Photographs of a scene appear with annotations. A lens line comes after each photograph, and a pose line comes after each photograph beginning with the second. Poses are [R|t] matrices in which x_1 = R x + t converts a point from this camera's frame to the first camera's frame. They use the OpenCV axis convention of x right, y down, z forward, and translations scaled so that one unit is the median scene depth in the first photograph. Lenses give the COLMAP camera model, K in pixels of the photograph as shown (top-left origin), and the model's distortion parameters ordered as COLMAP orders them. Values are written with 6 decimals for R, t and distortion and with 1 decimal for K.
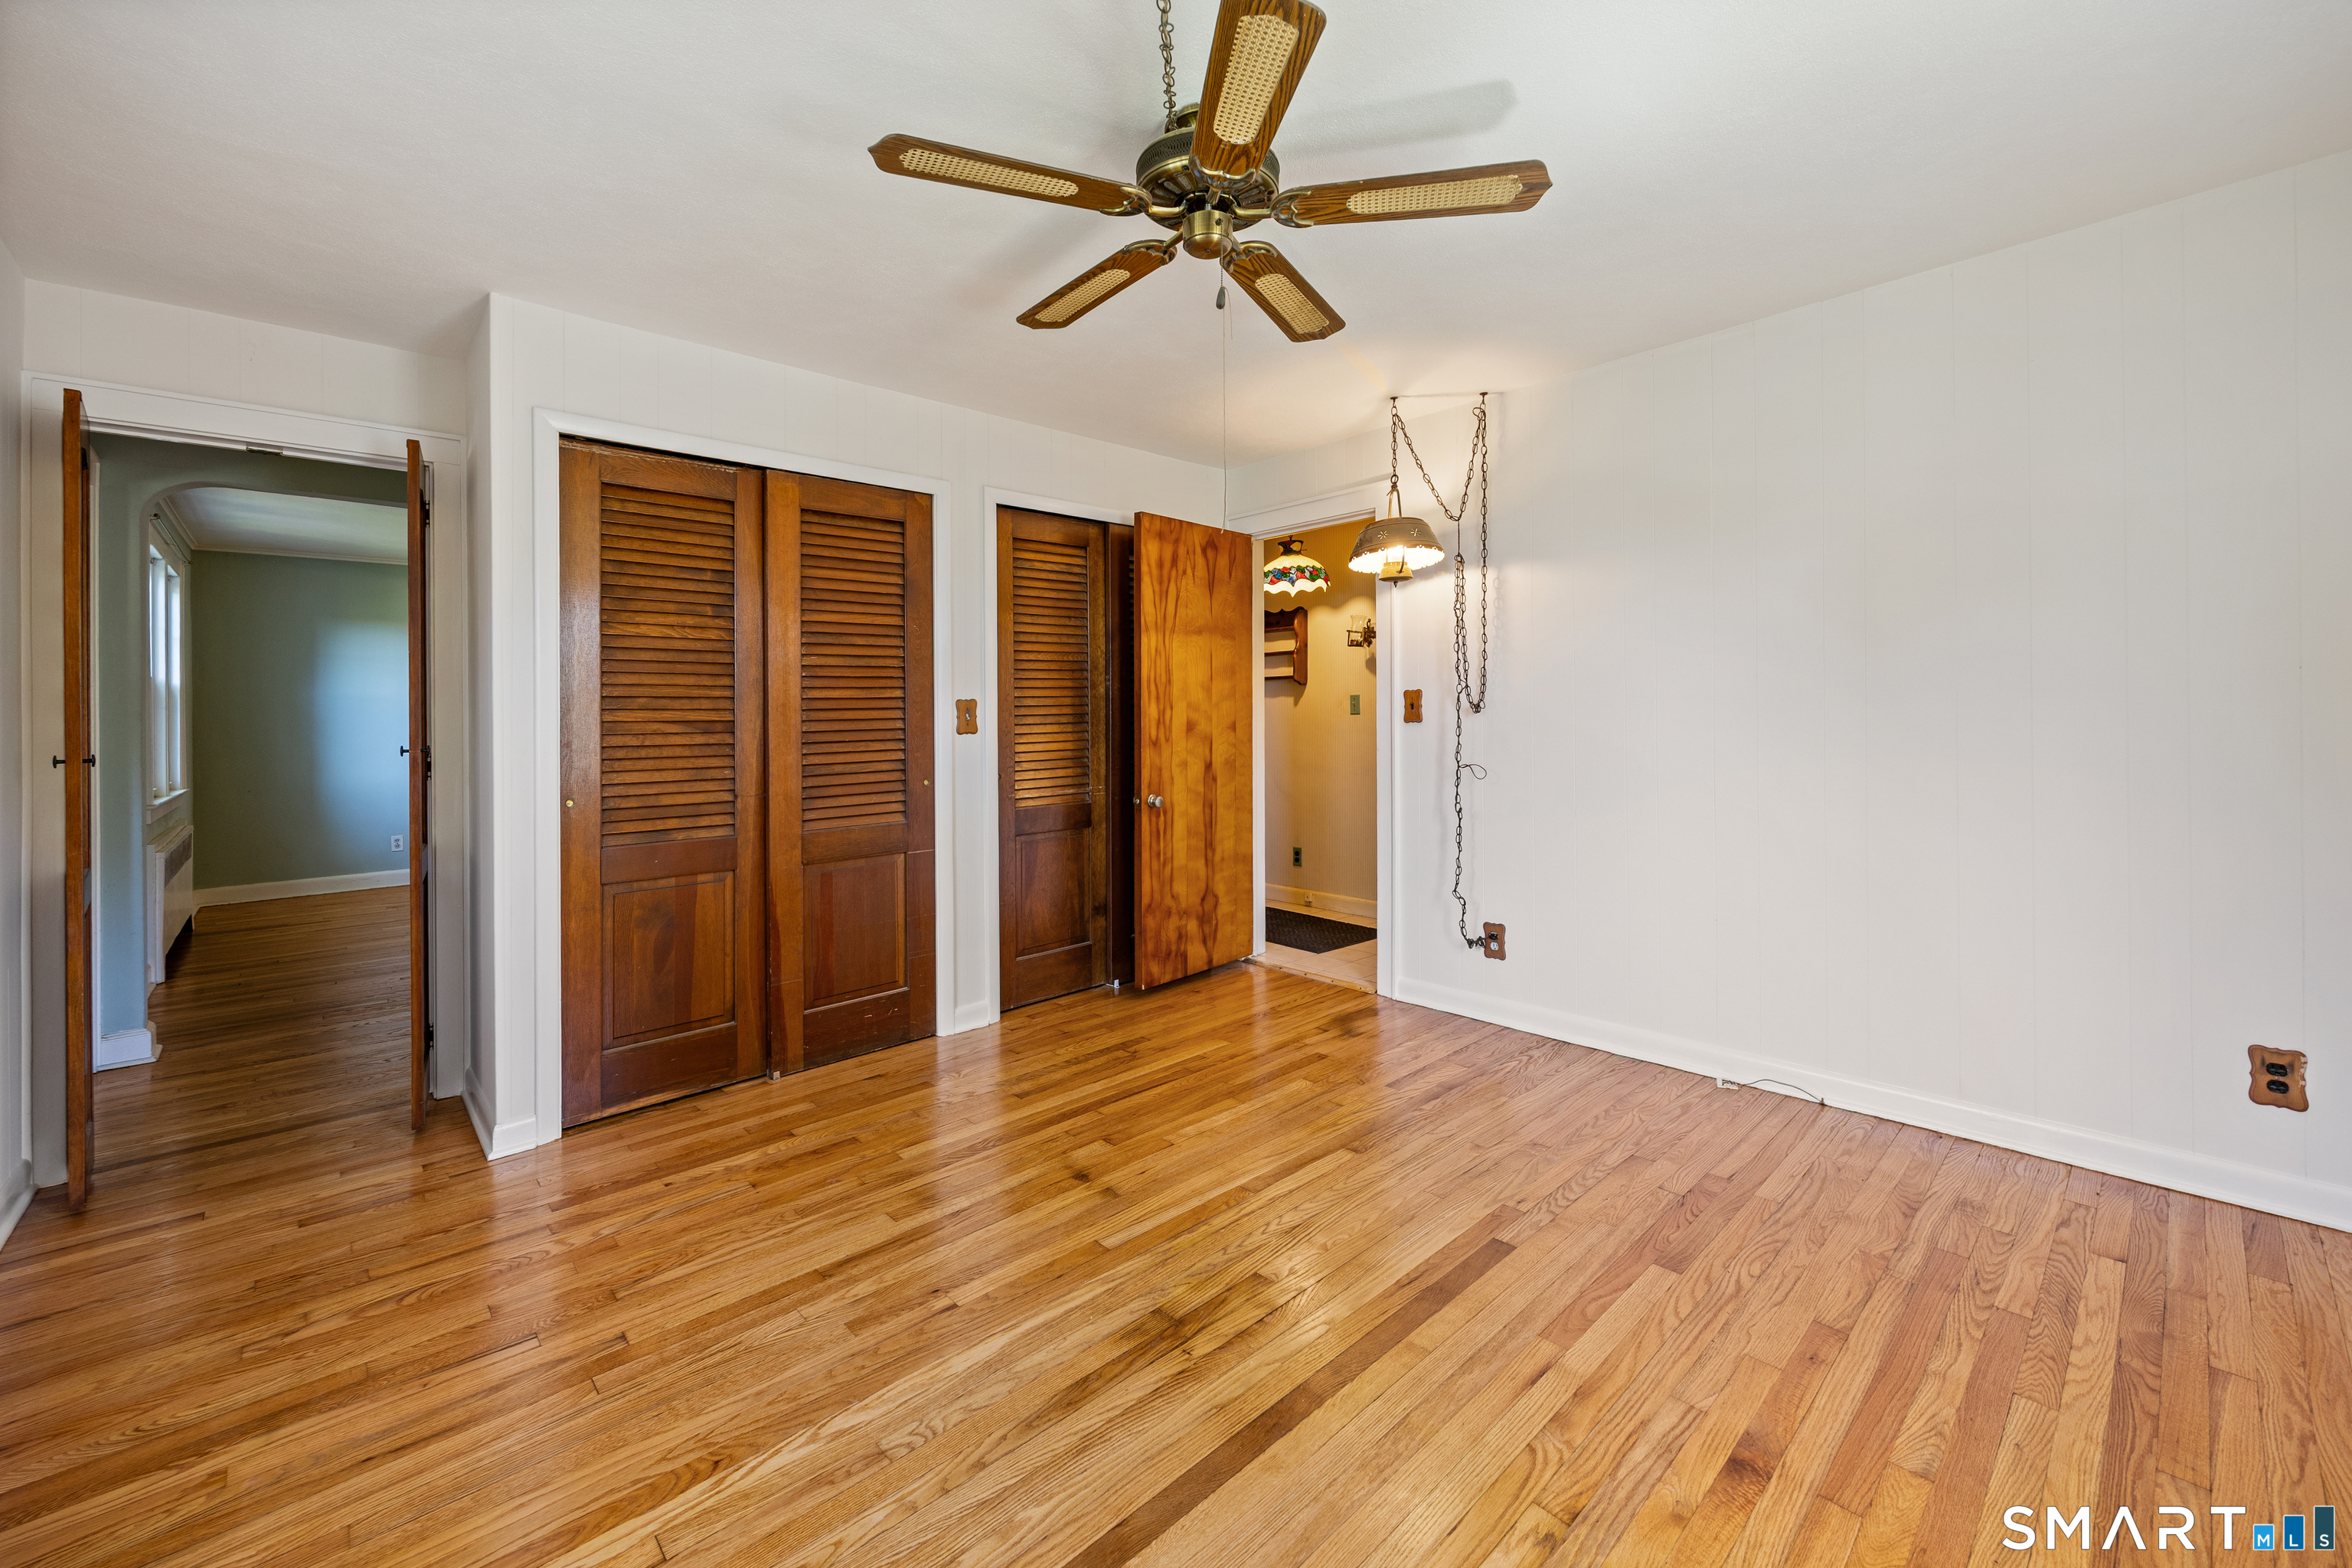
lens RADIAL K [[932.2, 0, 1176.8], [0, 932.2, 713.5], [0, 0, 1]] dist [-0.002709, -0.000031]
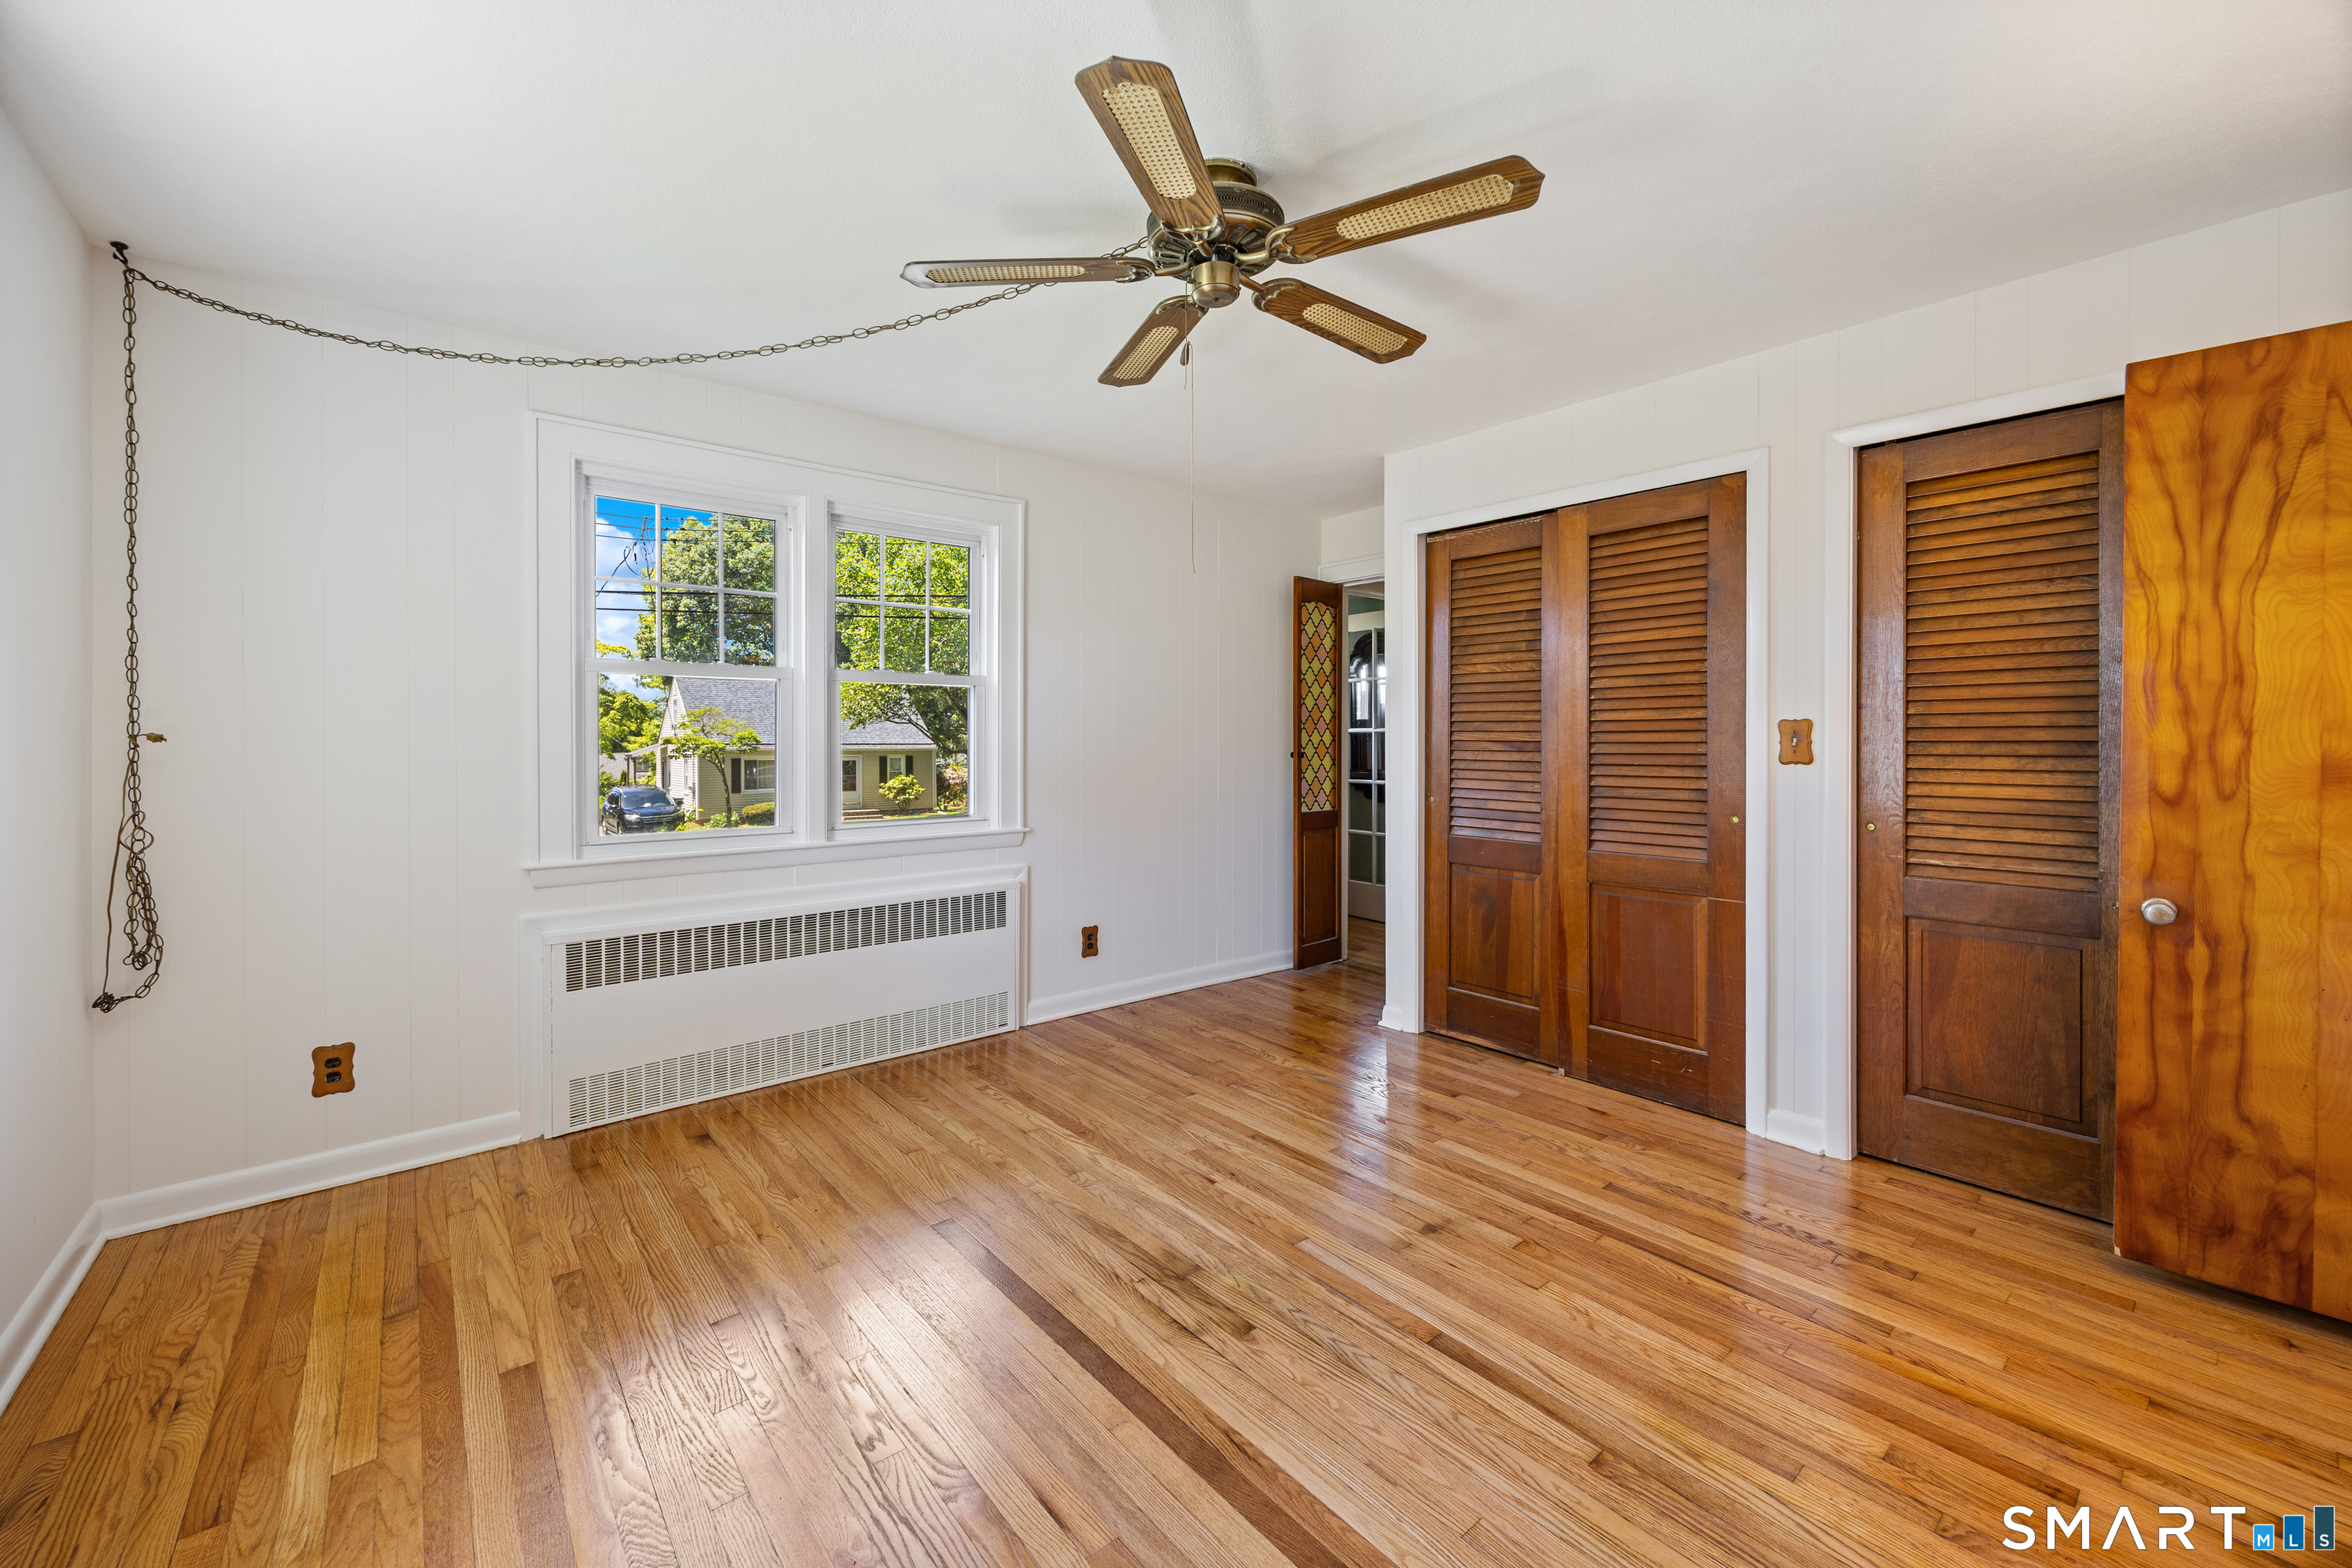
lens RADIAL K [[912.3, 0, 1174.5], [0, 912.3, 737.5], [0, 0, 1]] dist [0.000294, 0.000235]
pose [[-0.038459, 0.014564, -0.999154, 0.654984], [-0.001478, 0.999892, 0.014631, -0.012750], [0.999259, 0.002040, -0.038433, 0.612688]]
